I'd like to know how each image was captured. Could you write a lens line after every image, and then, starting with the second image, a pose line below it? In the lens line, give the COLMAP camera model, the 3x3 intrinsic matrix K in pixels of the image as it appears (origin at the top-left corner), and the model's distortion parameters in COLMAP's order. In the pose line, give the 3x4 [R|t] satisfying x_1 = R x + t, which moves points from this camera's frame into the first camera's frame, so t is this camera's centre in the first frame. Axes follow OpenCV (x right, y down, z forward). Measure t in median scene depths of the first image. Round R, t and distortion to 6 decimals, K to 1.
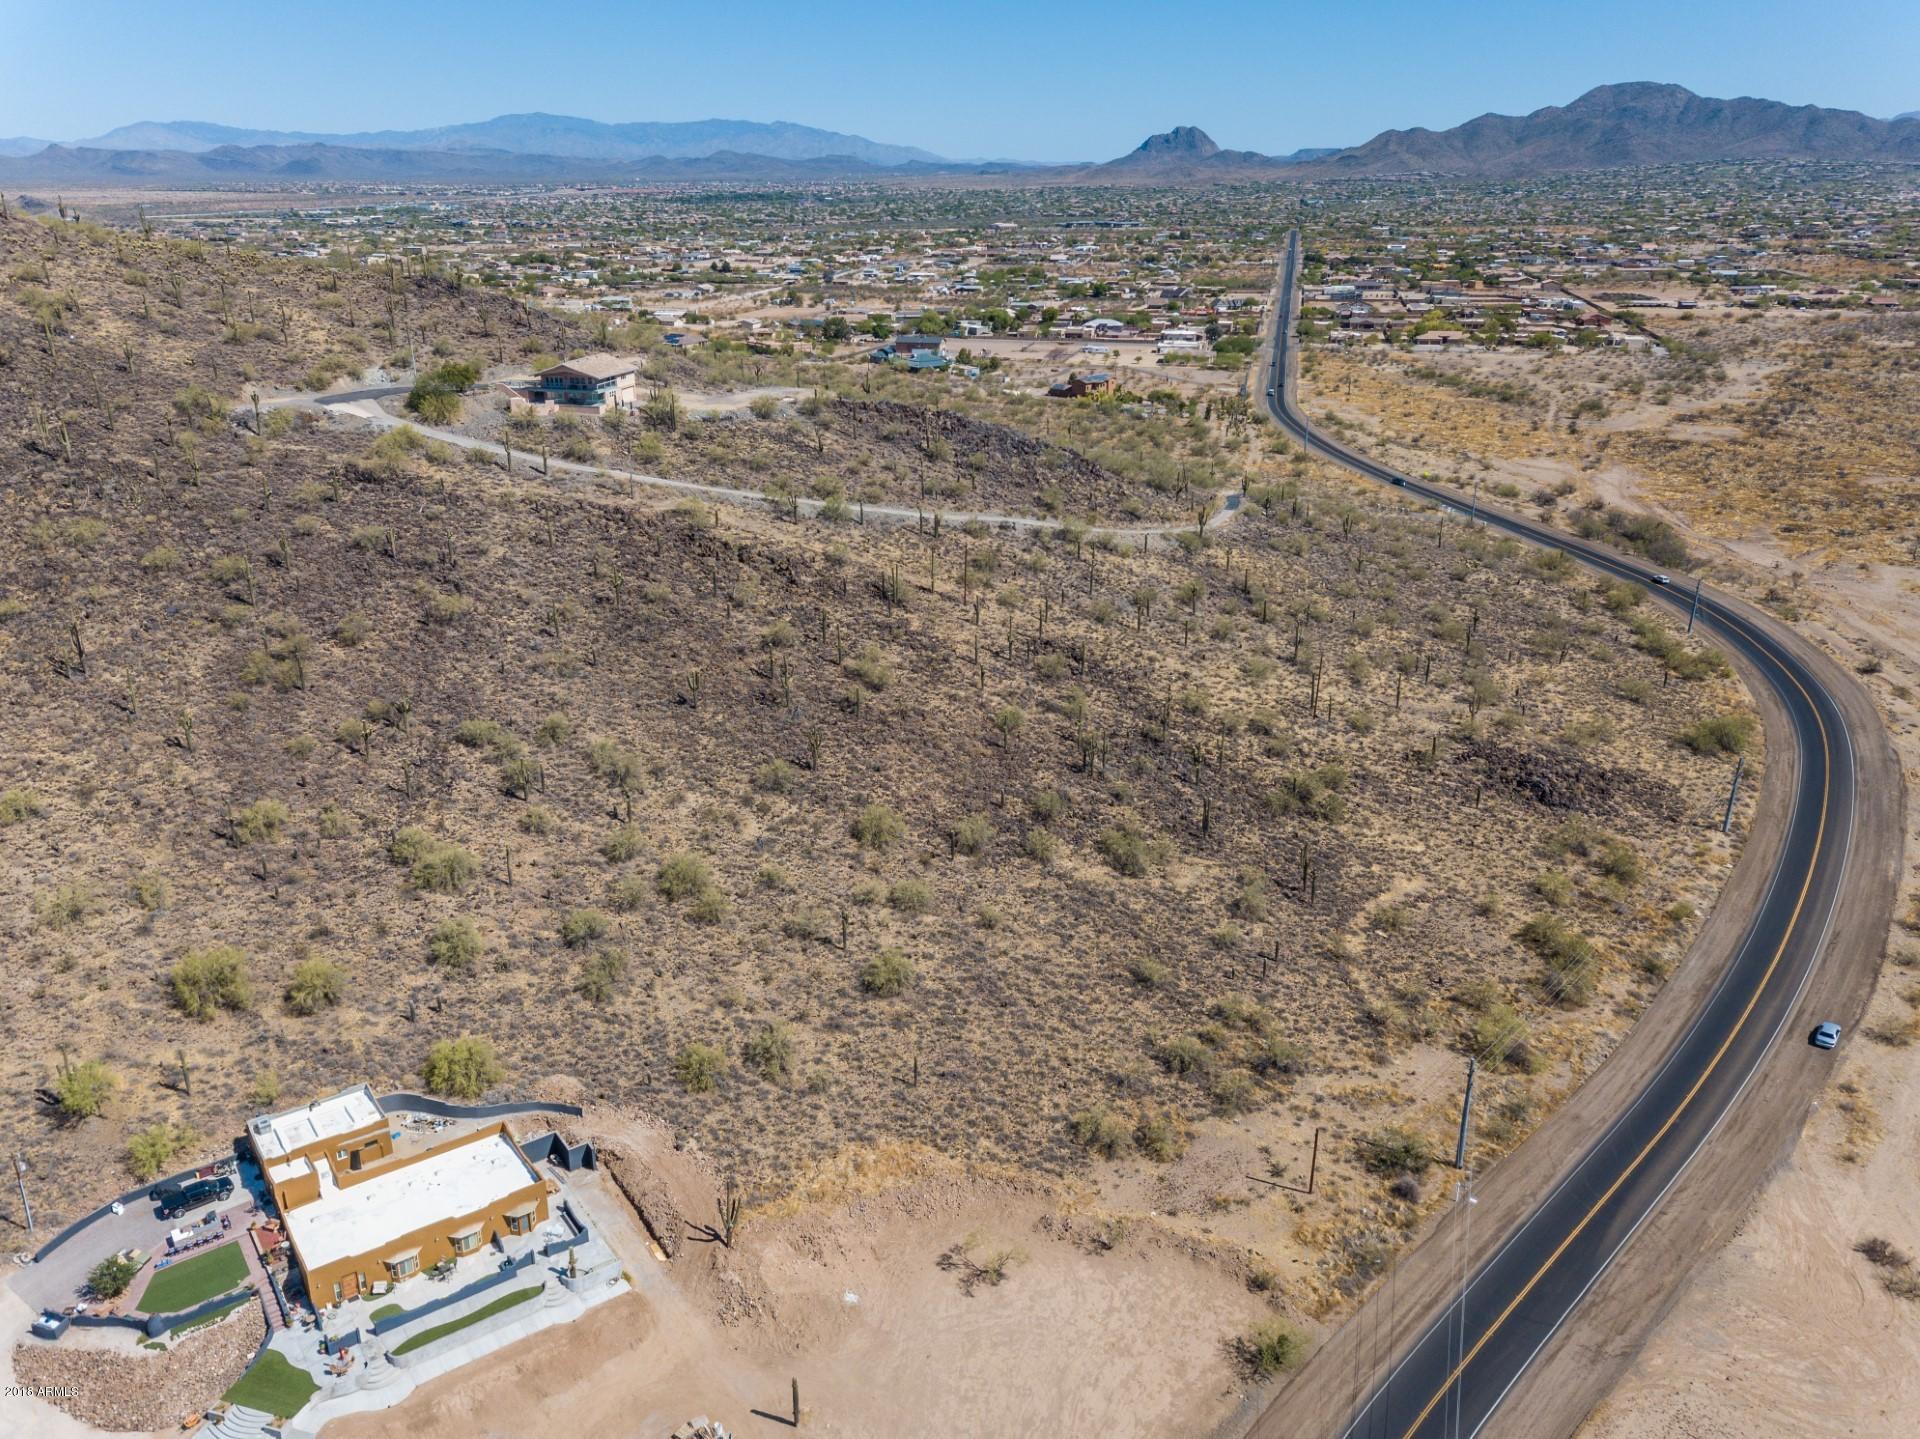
lens RADIAL K [[1462.5, 0, 951.6], [0, 1462.5, 722.8], [0, 0, 1]] dist [0.079217, -0.052216]
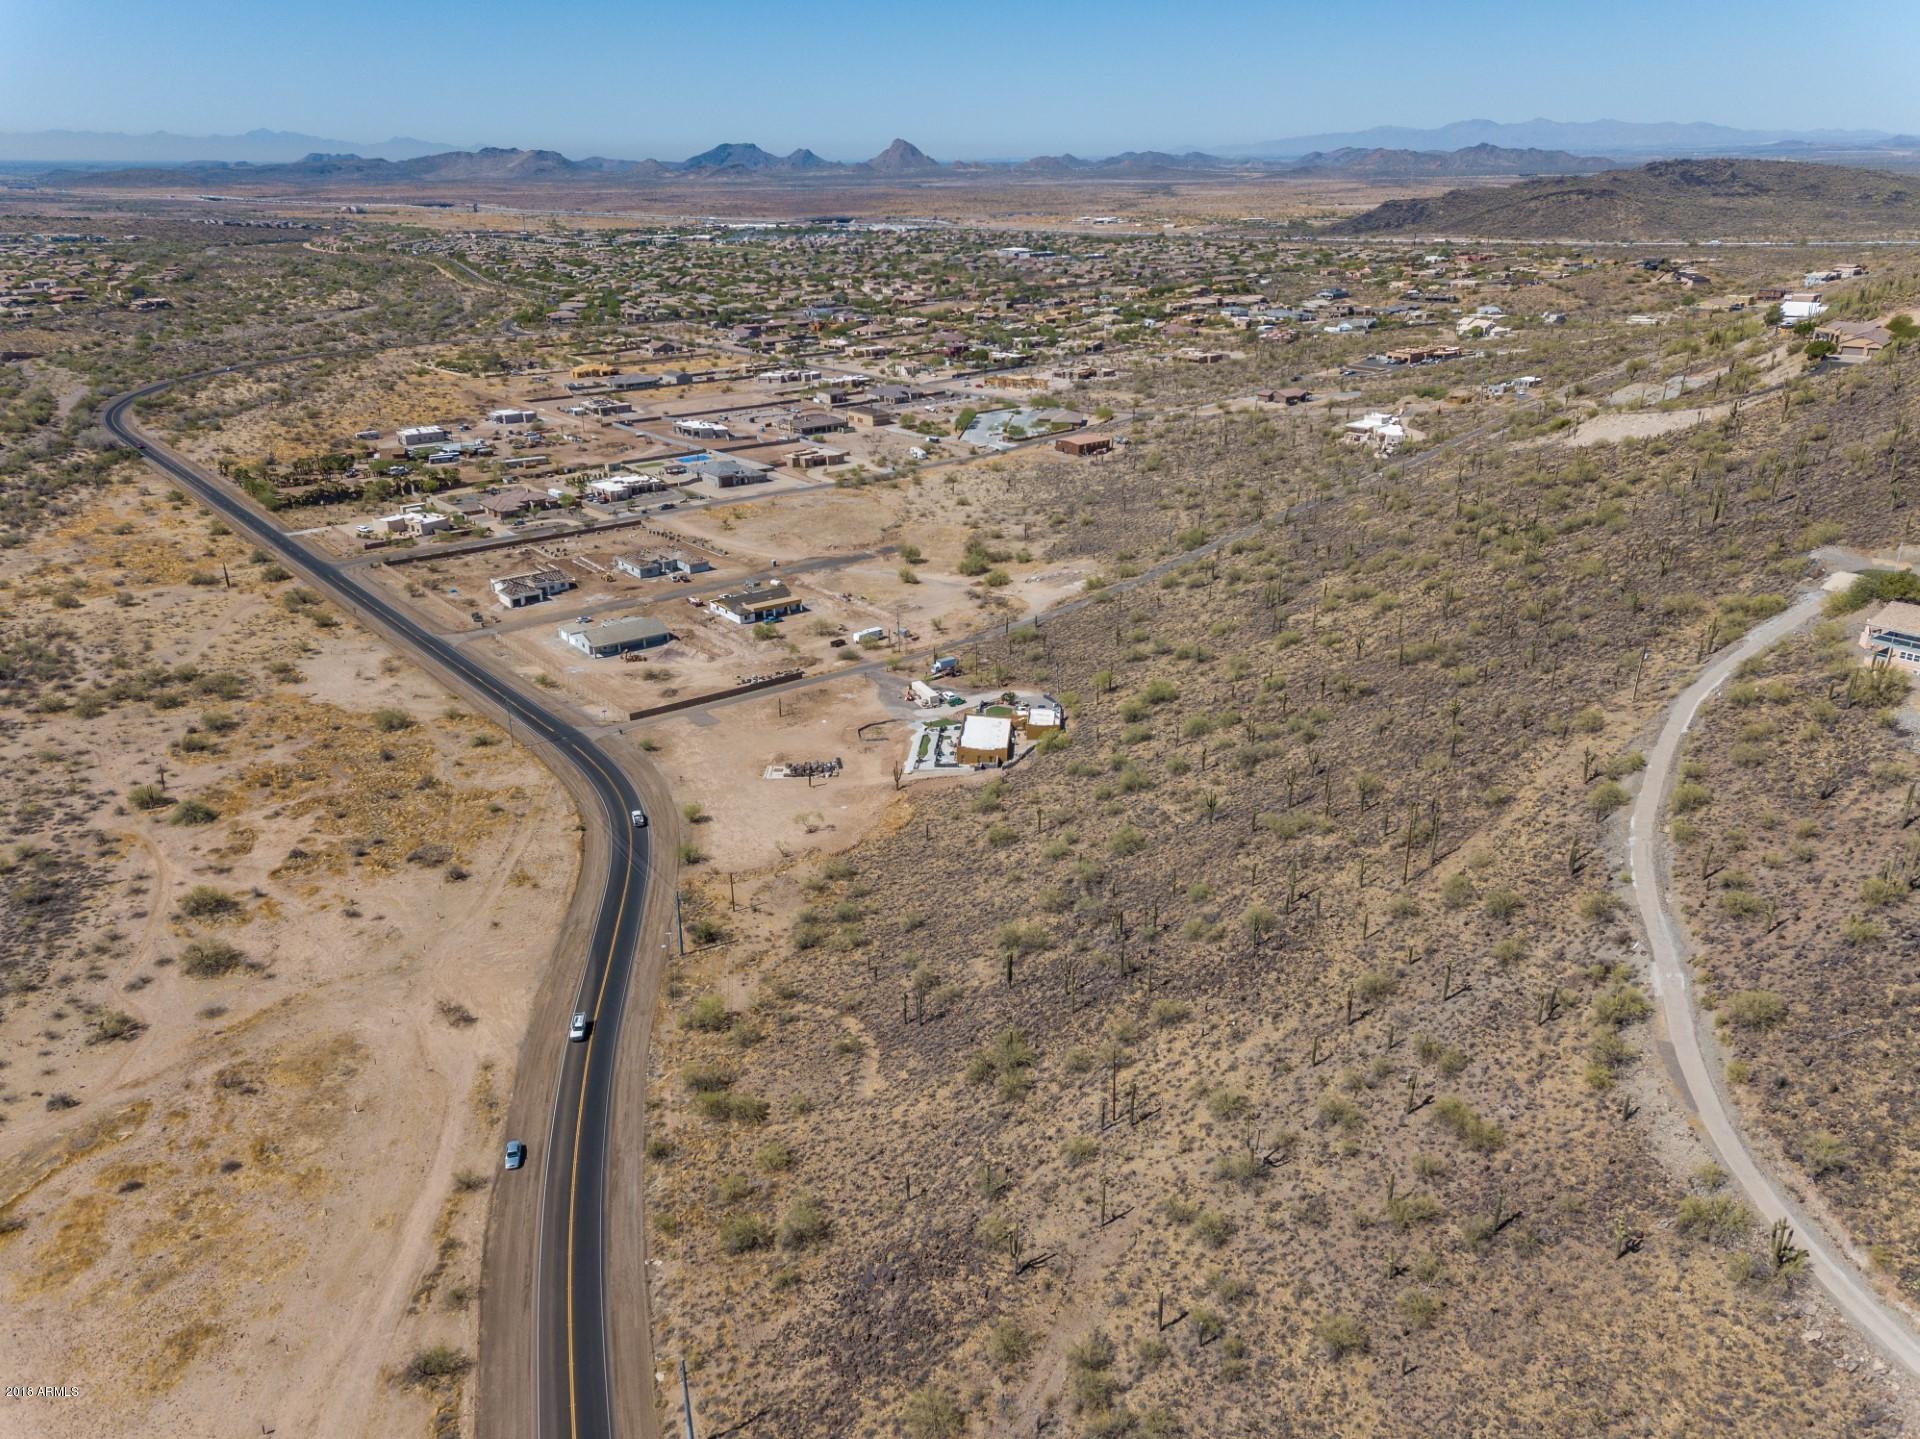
lens RADIAL K [[1462.5, 0, 950.1], [0, 1462.5, 726.6], [0, 0, 1]] dist [0.079217, -0.052216]
pose [[-0.645302, 0.285883, -0.708418, 1.099191], [-0.259971, 0.789806, 0.555536, -0.805969], [0.718332, 0.542657, -0.435342, 1.578145]]
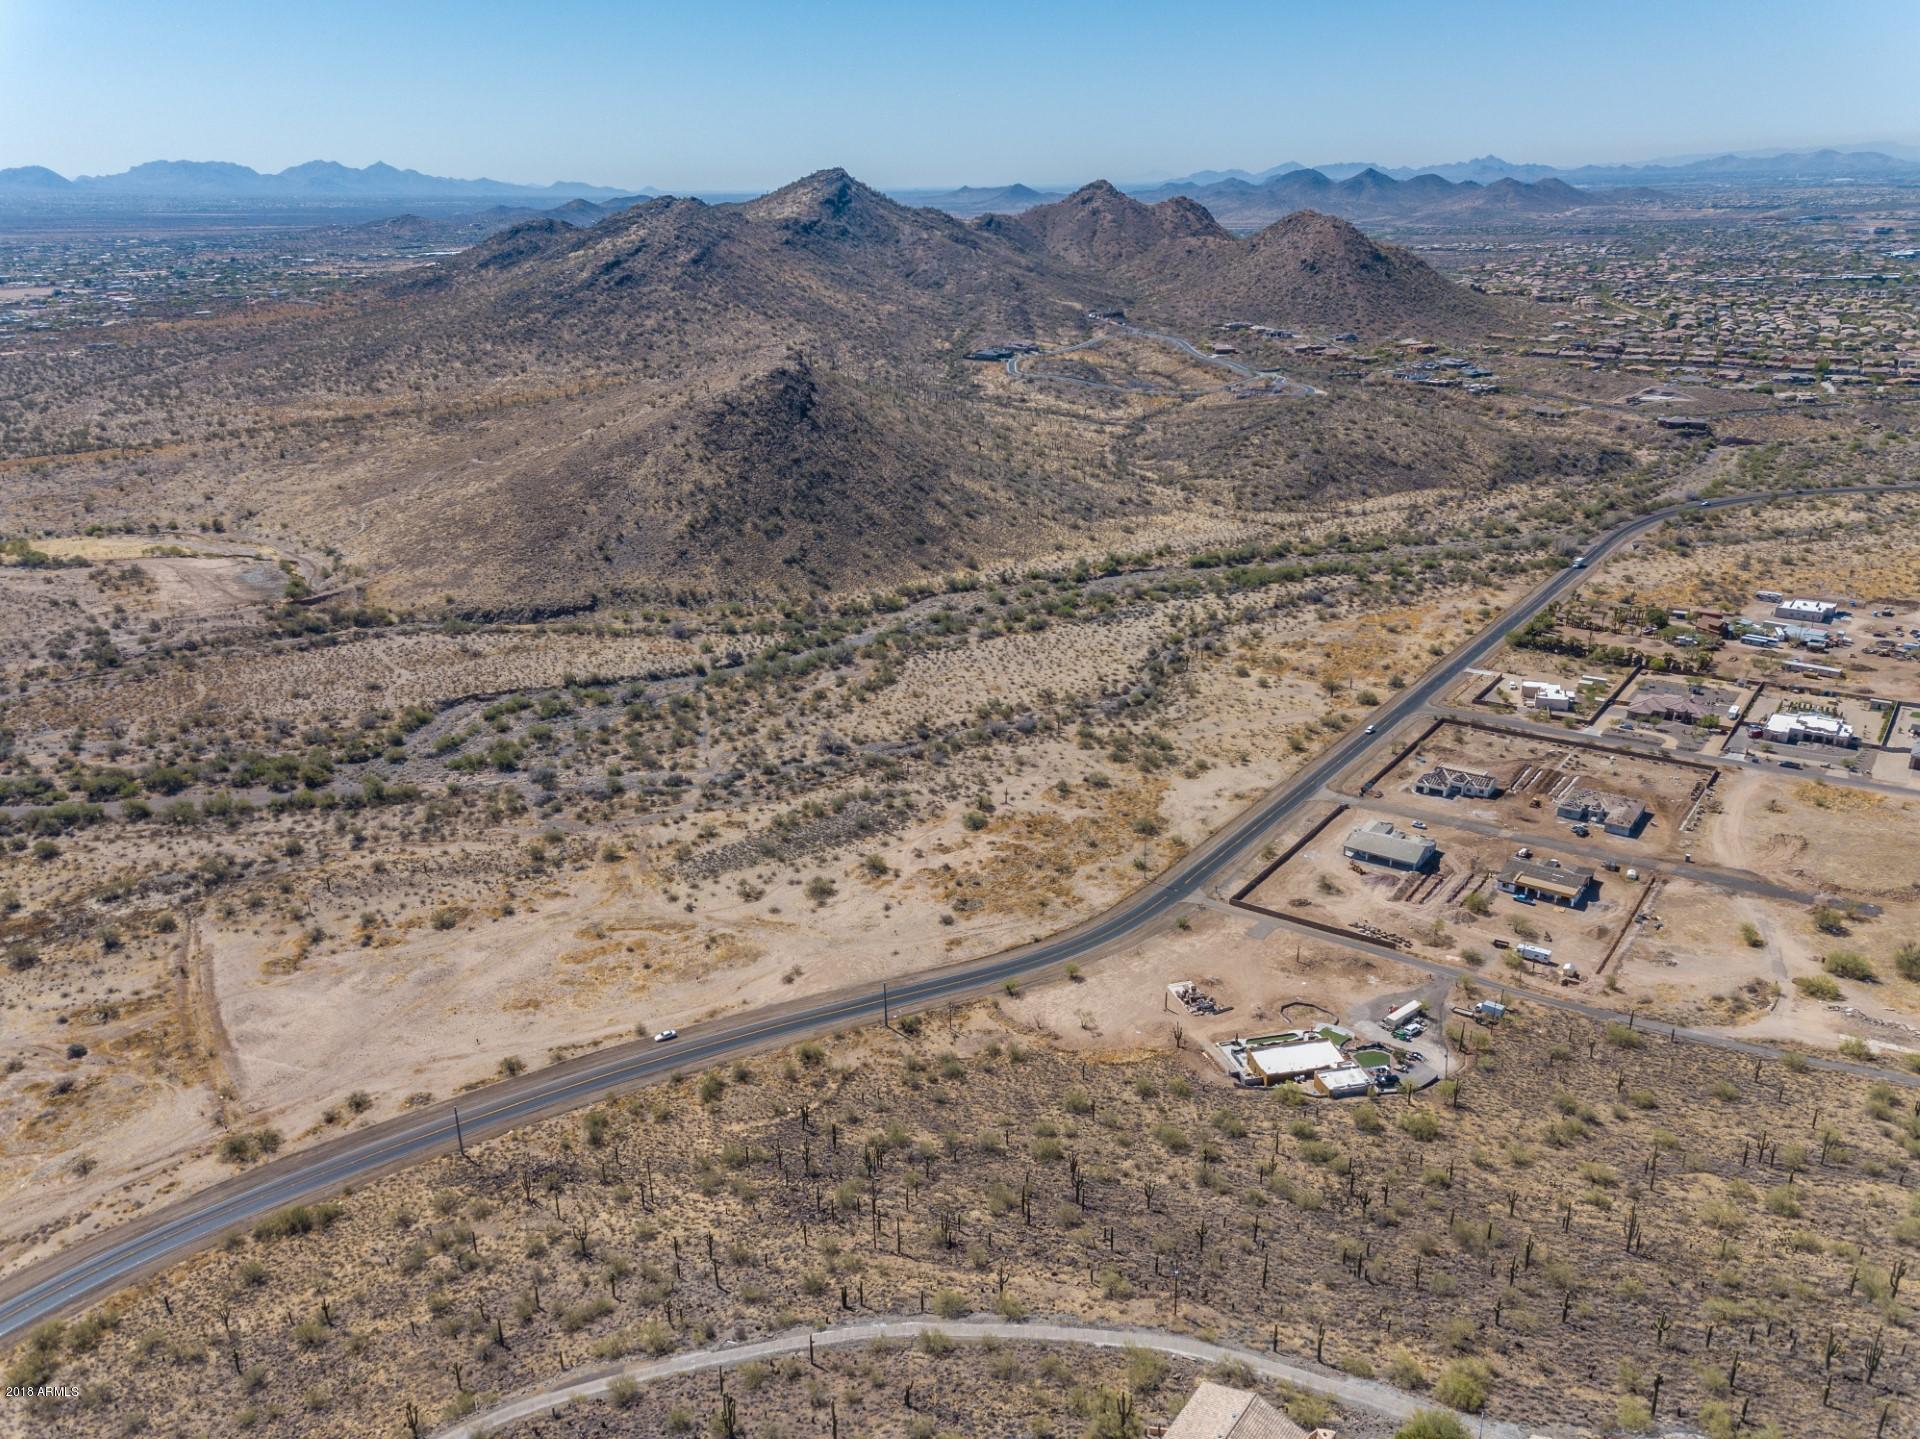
lens RADIAL K [[1462.5, 0, 947.0], [0, 1462.5, 722.3], [0, 0, 1]] dist [0.079217, -0.052216]
pose [[-0.922088, -0.118445, 0.368408, -0.536231], [0.154353, 0.760430, 0.630811, -1.443428], [-0.354864, 0.638528, -0.682901, 2.038734]]
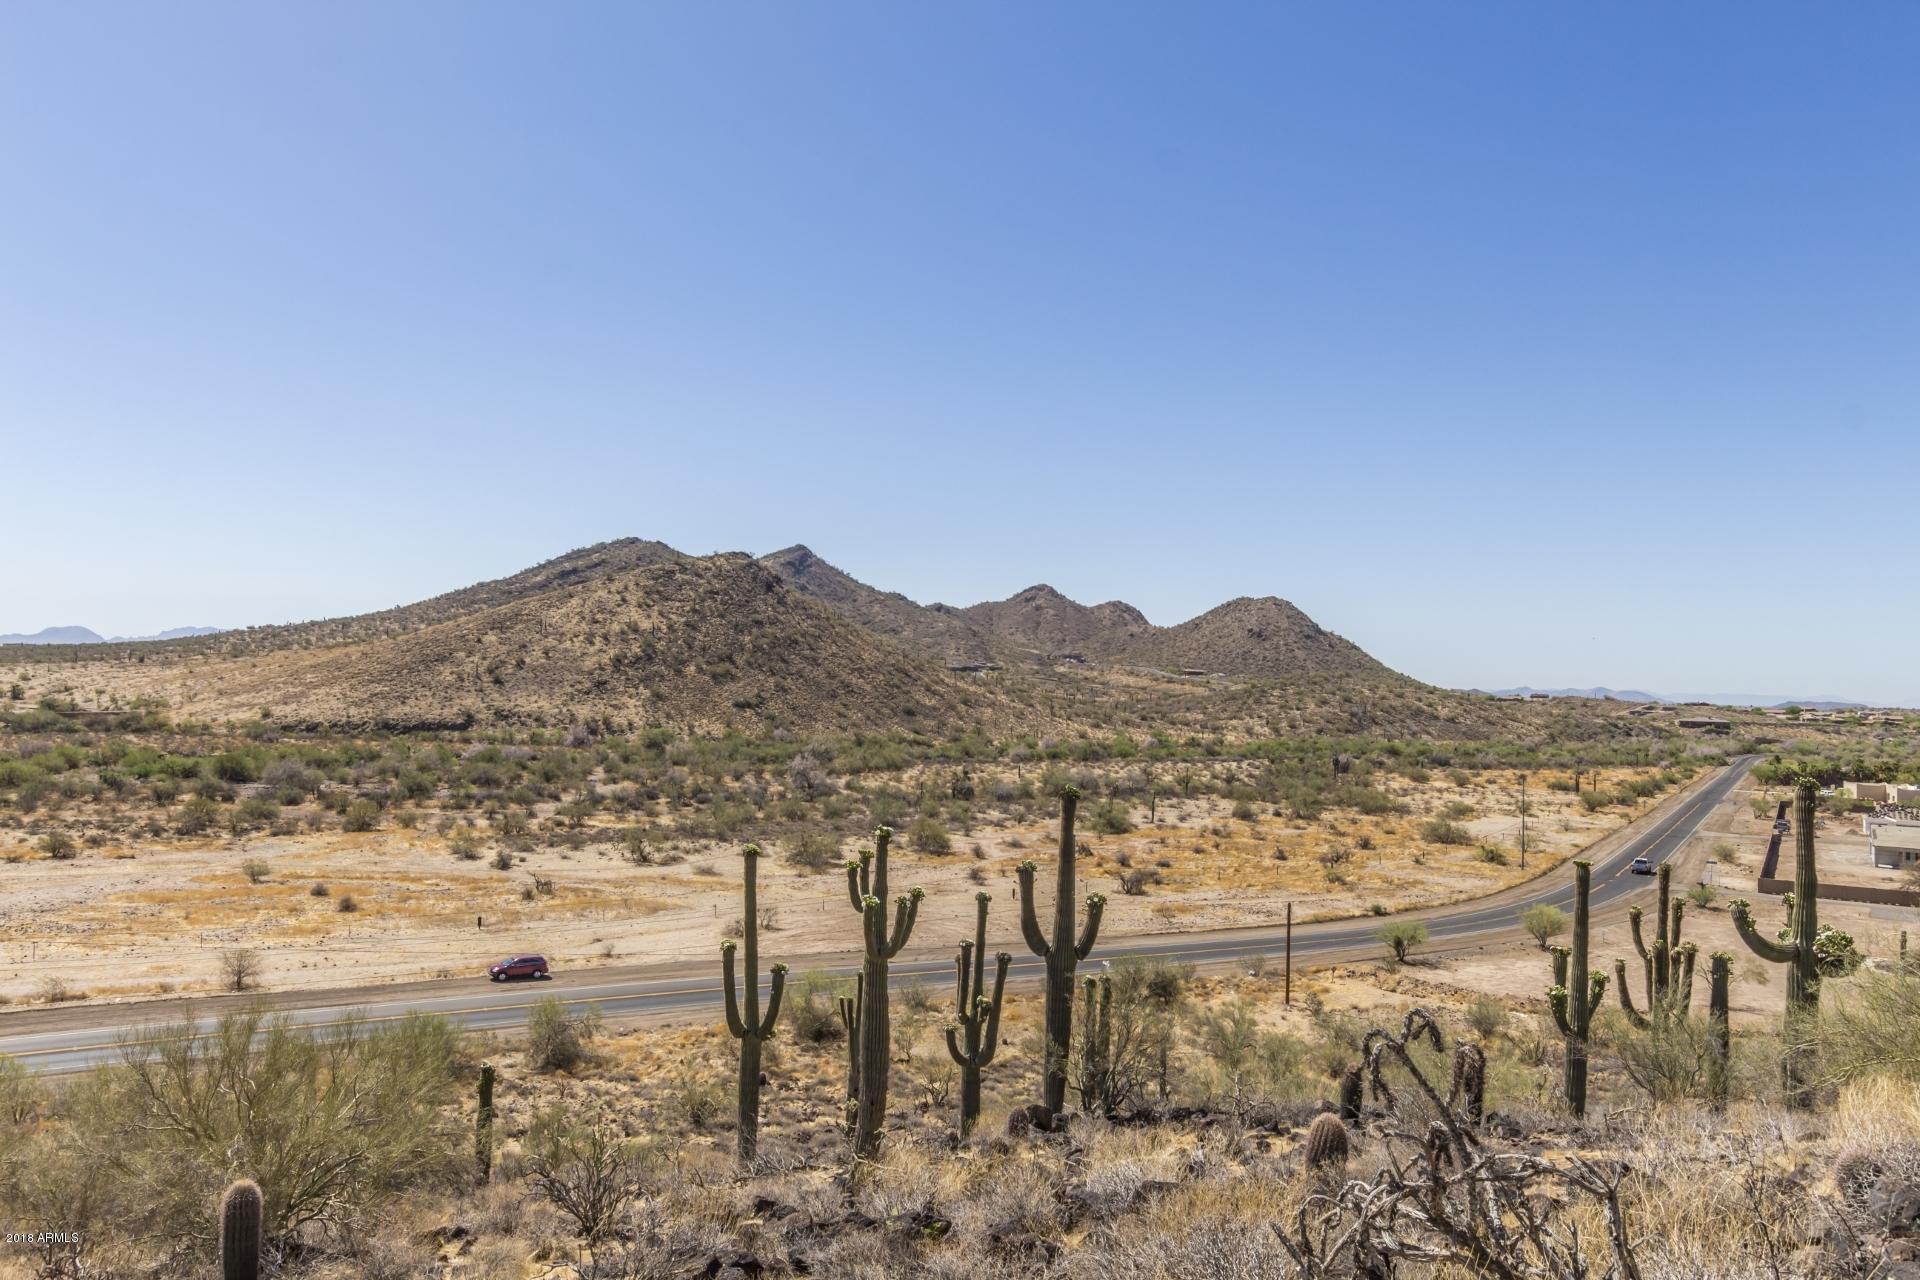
lens RADIAL K [[1342.4, 0, 946.3], [0, 1342.4, 632.9], [0, 0, 1]] dist [-0.001574, 0.005404]
pose [[-0.940674, -0.013688, 0.339035, 0.139352], [0.094807, 0.948788, 0.301353, -0.082657], [-0.325797, 0.315618, -0.891202, 1.377243]]
